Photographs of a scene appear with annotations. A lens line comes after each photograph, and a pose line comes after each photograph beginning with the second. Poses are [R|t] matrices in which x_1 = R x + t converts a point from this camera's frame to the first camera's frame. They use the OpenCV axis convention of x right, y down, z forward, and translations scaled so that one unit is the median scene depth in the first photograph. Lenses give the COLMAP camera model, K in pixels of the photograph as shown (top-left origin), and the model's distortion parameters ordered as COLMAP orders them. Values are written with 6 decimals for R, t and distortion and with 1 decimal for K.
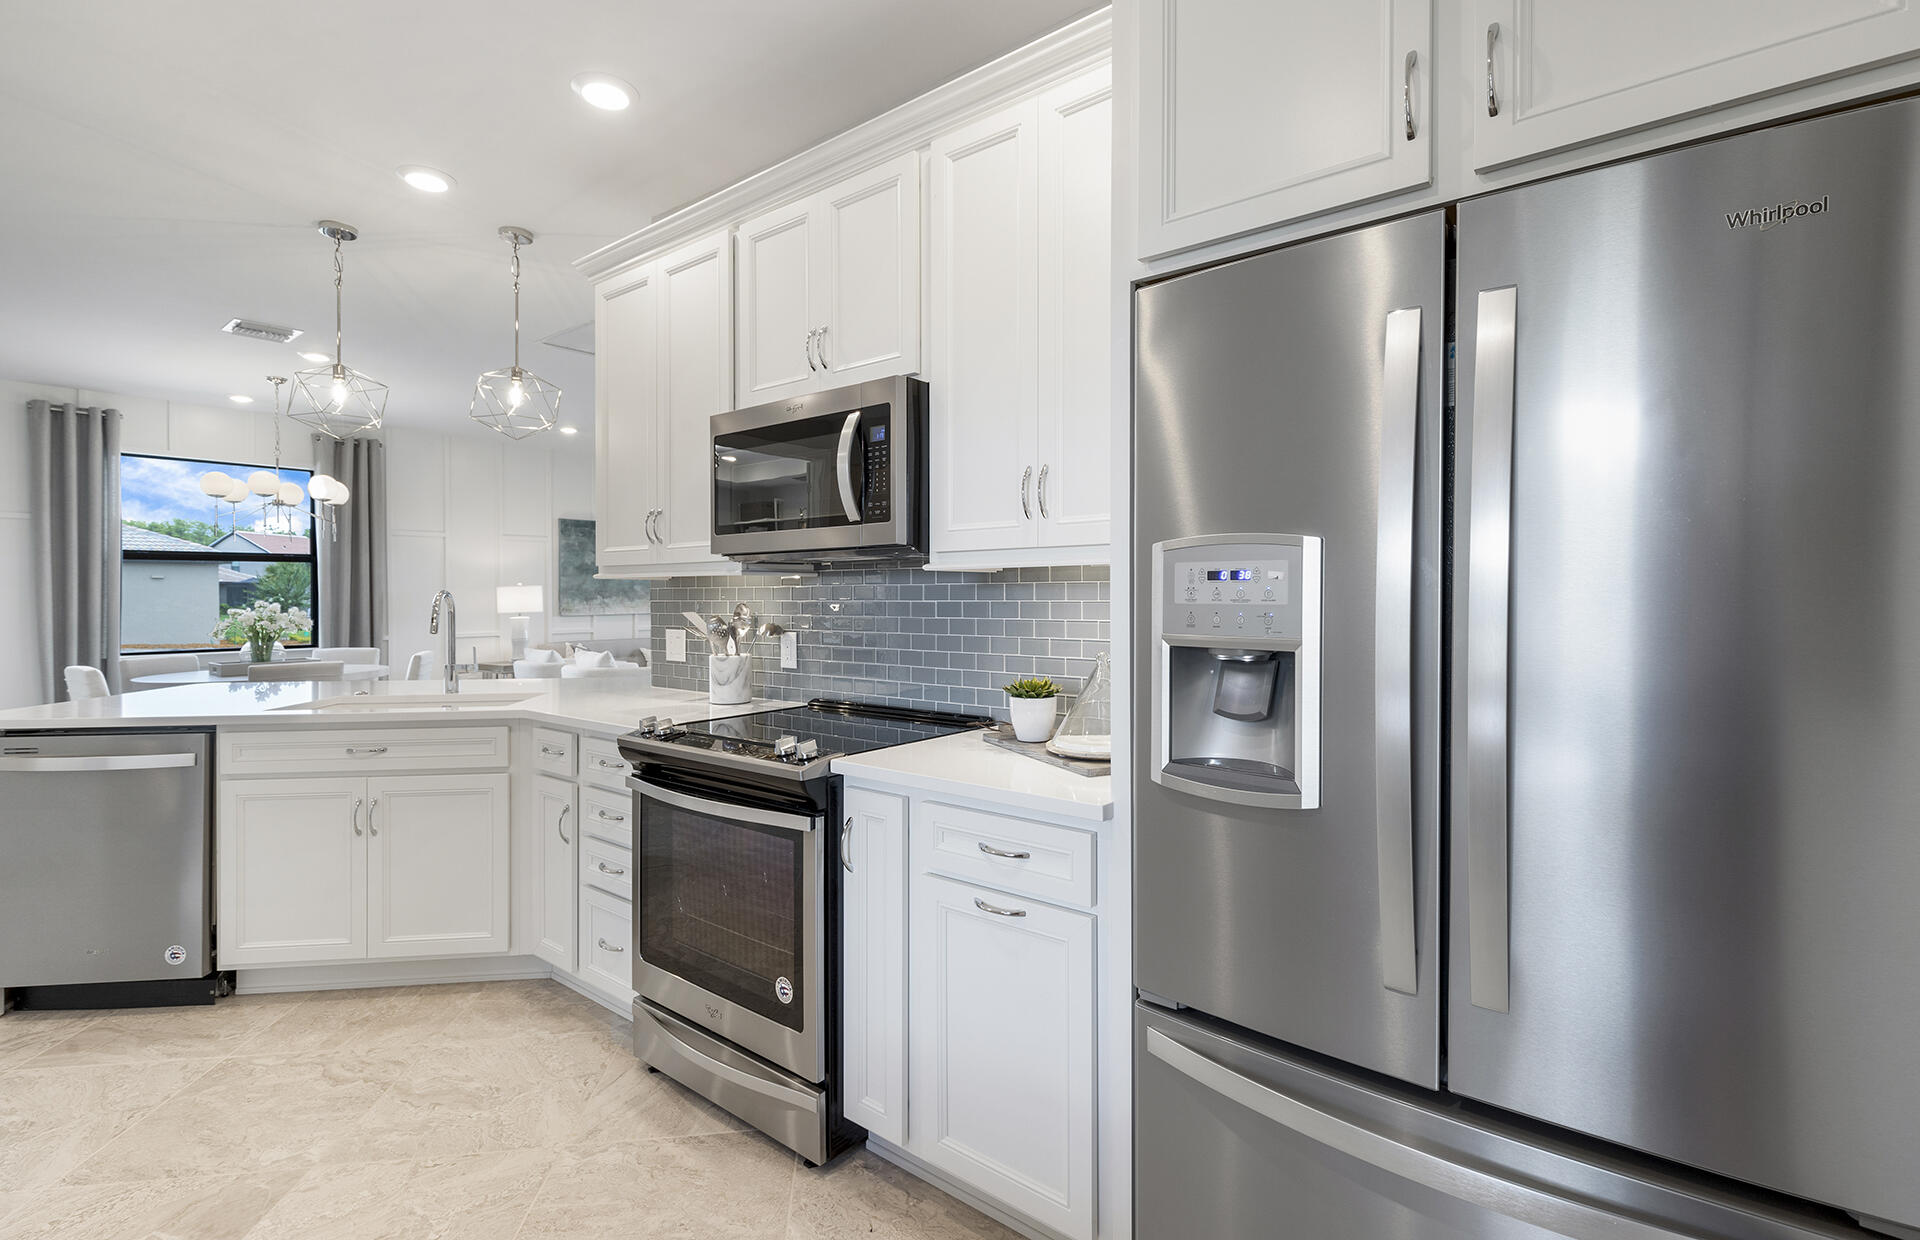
lens RADIAL K [[880.7, 0, 946.3], [0, 880.7, 636.1], [0, 0, 1]] dist [0.000008, 0.000412]
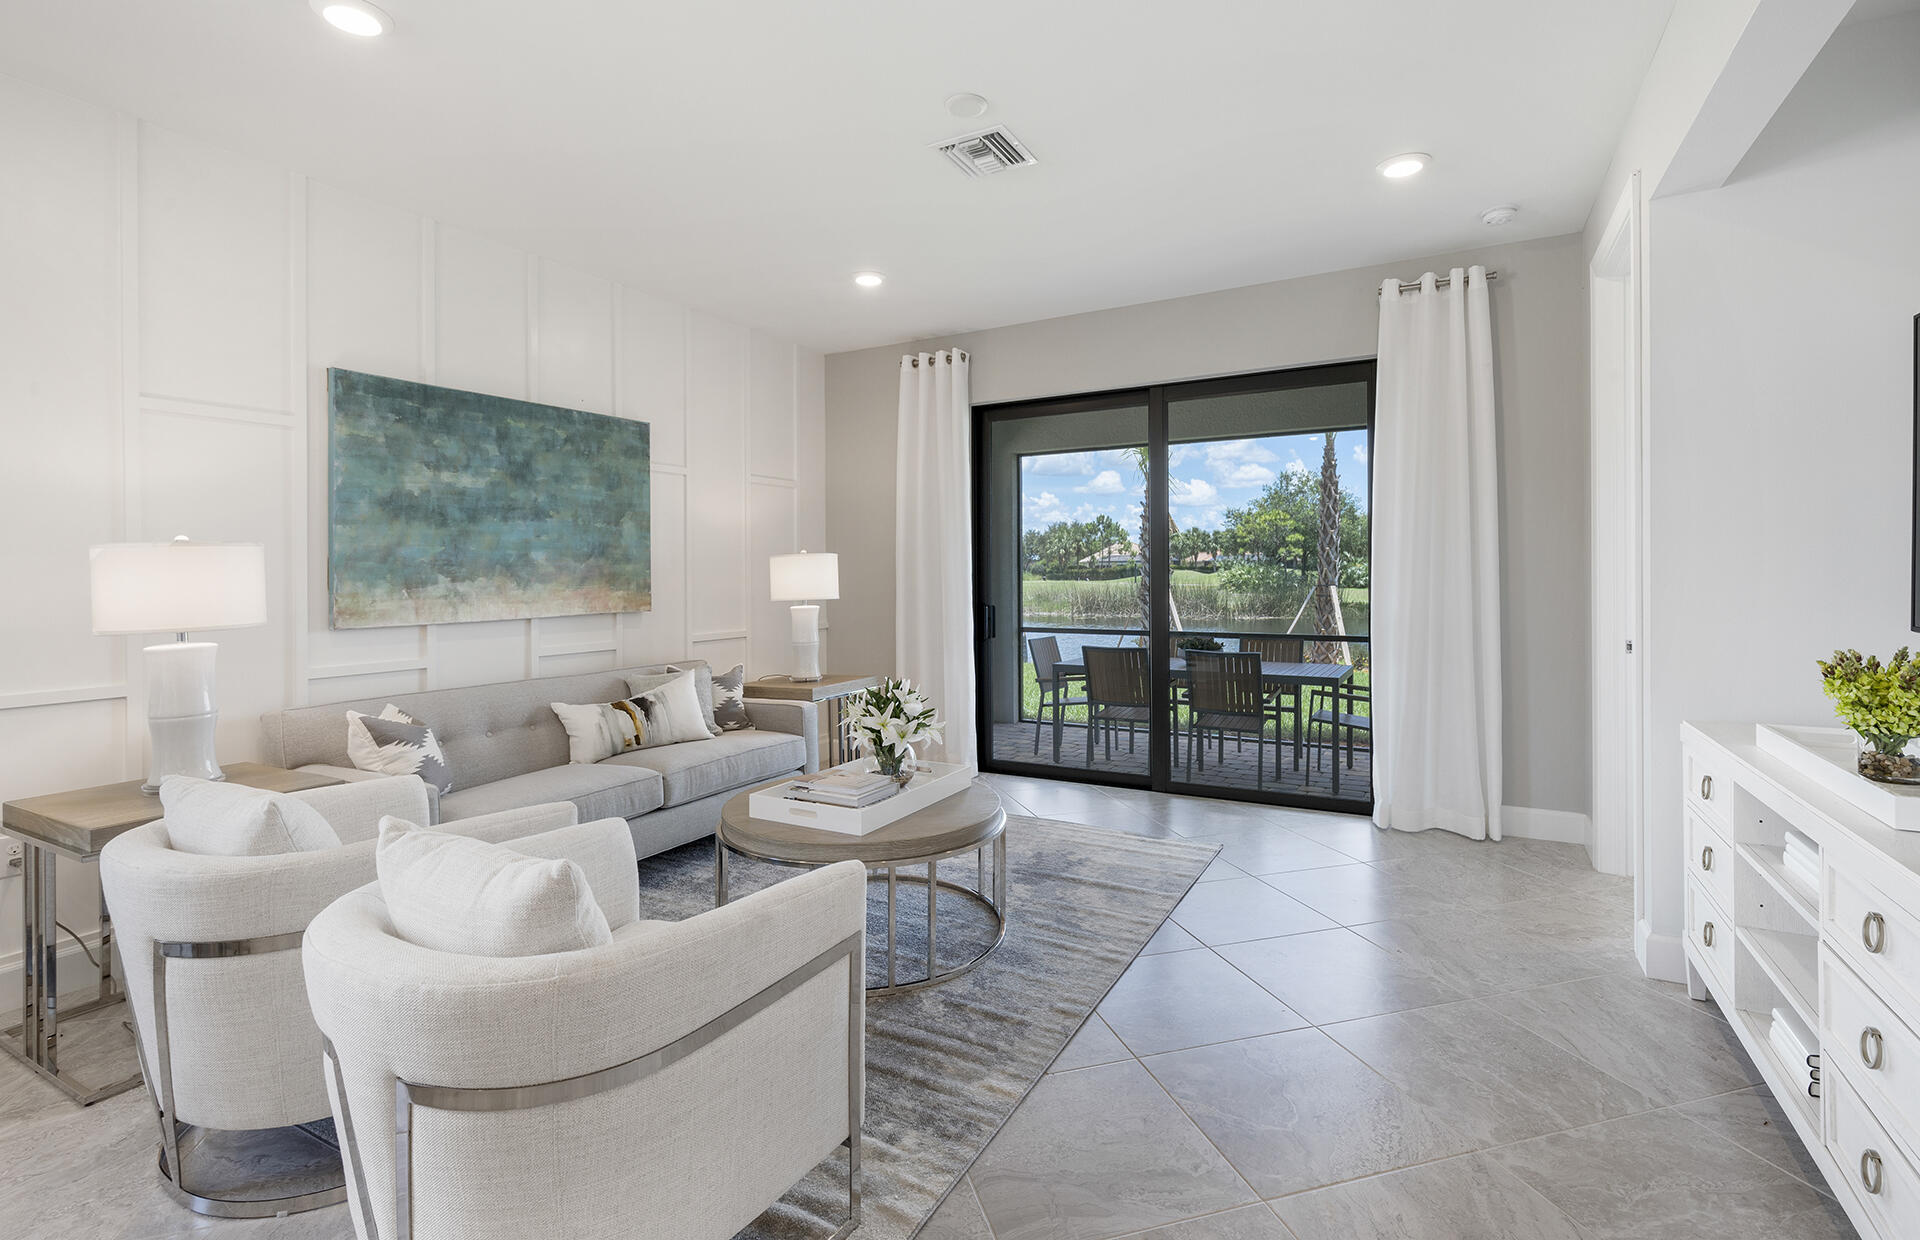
lens RADIAL K [[888.8, 0, 952.3], [0, 888.8, 597.2], [0, 0, 1]] dist [-0.000689, -0.000197]
pose [[0.984239, -0.009067, 0.176610, -0.776713], [0.012898, 0.999705, -0.020558, -0.080288], [-0.176371, 0.022512, 0.984066, 1.839061]]
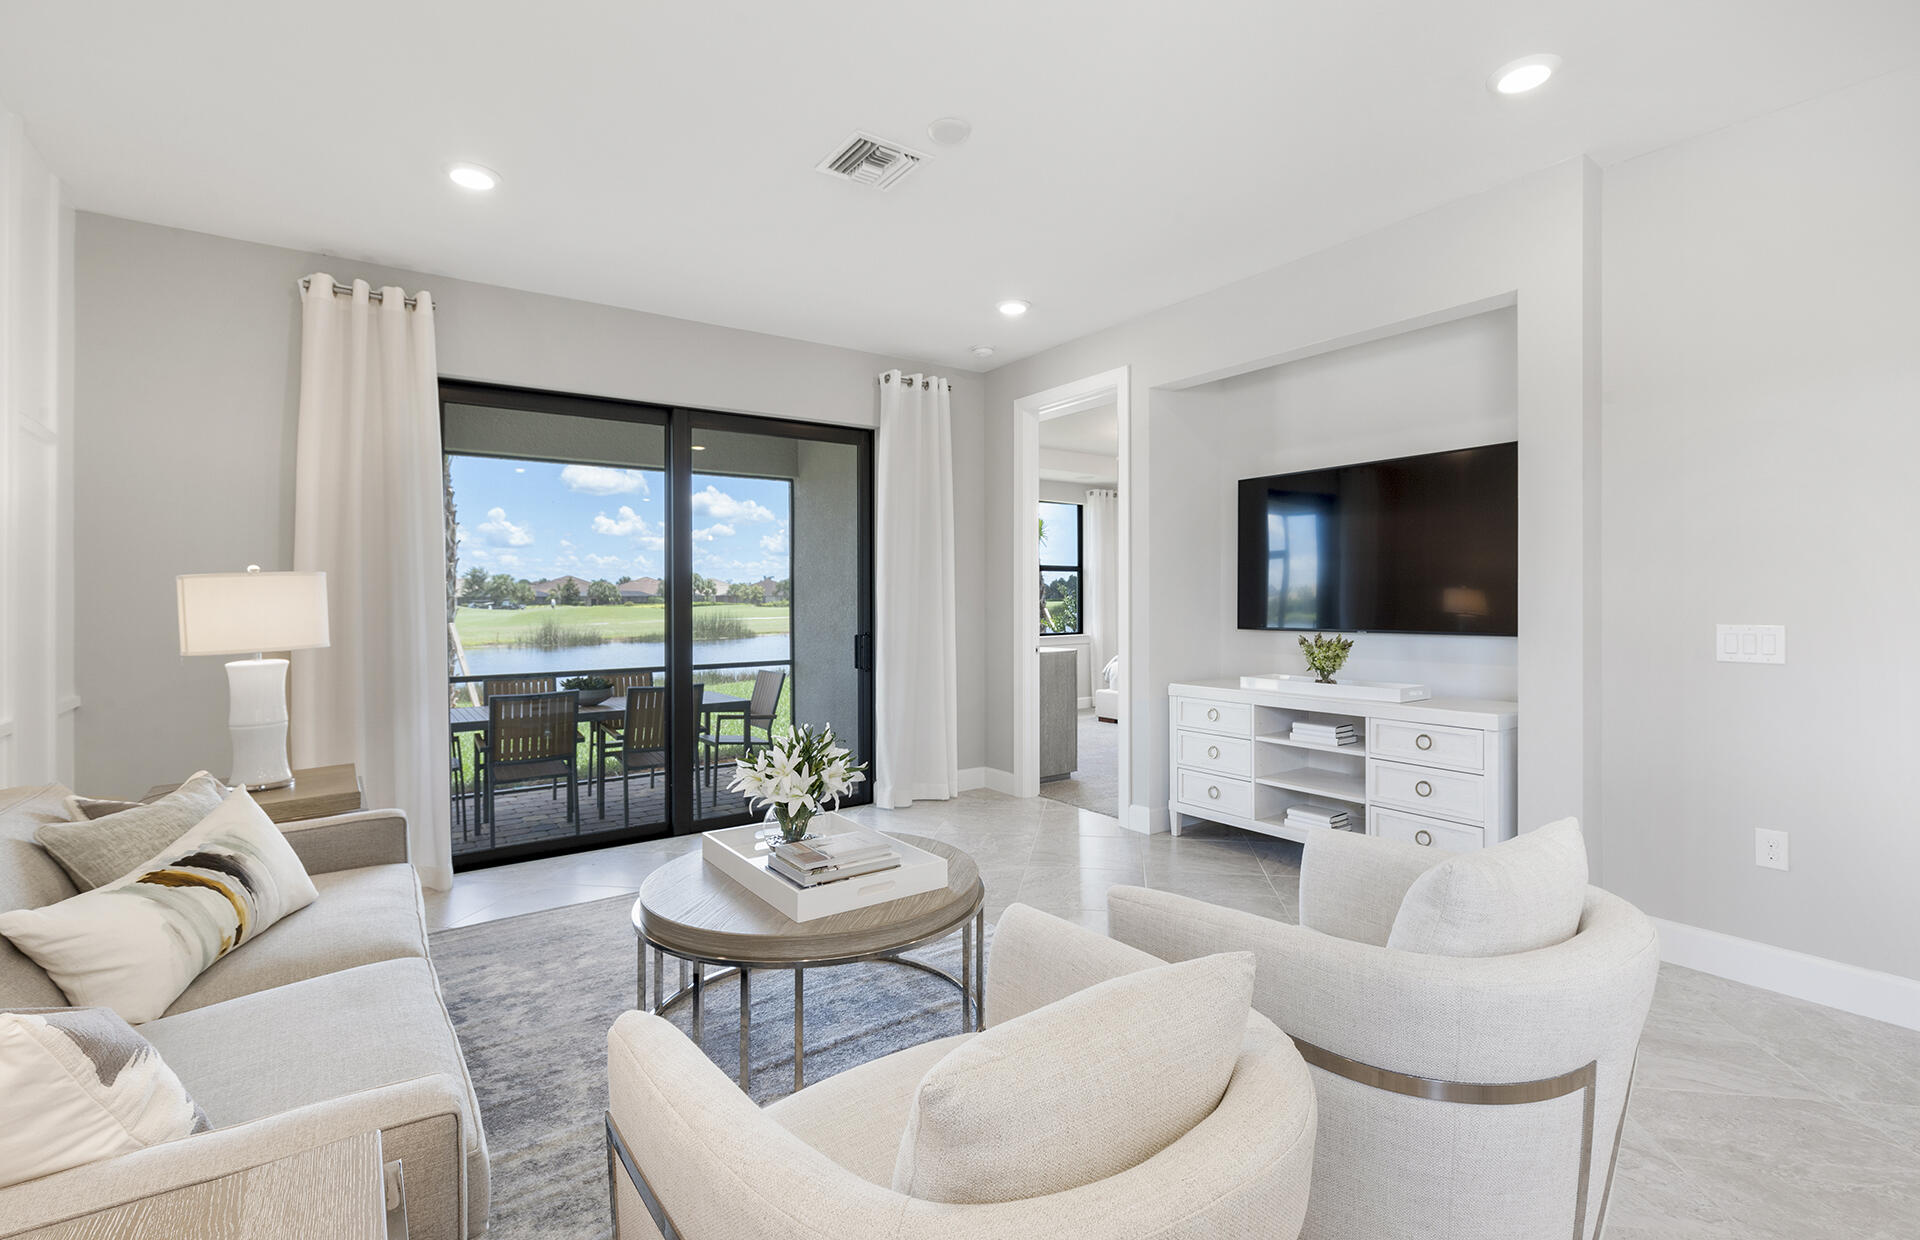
lens RADIAL K [[897.1, 0, 1007.3], [0, 897.1, 580.5], [0, 0, 1]] dist [0.012724, -0.000286]
pose [[0.231151, 0.022675, 0.972654, -1.569152], [0.051083, 0.998067, -0.035407, -0.108354], [-0.971576, 0.057870, 0.229546, 2.512988]]
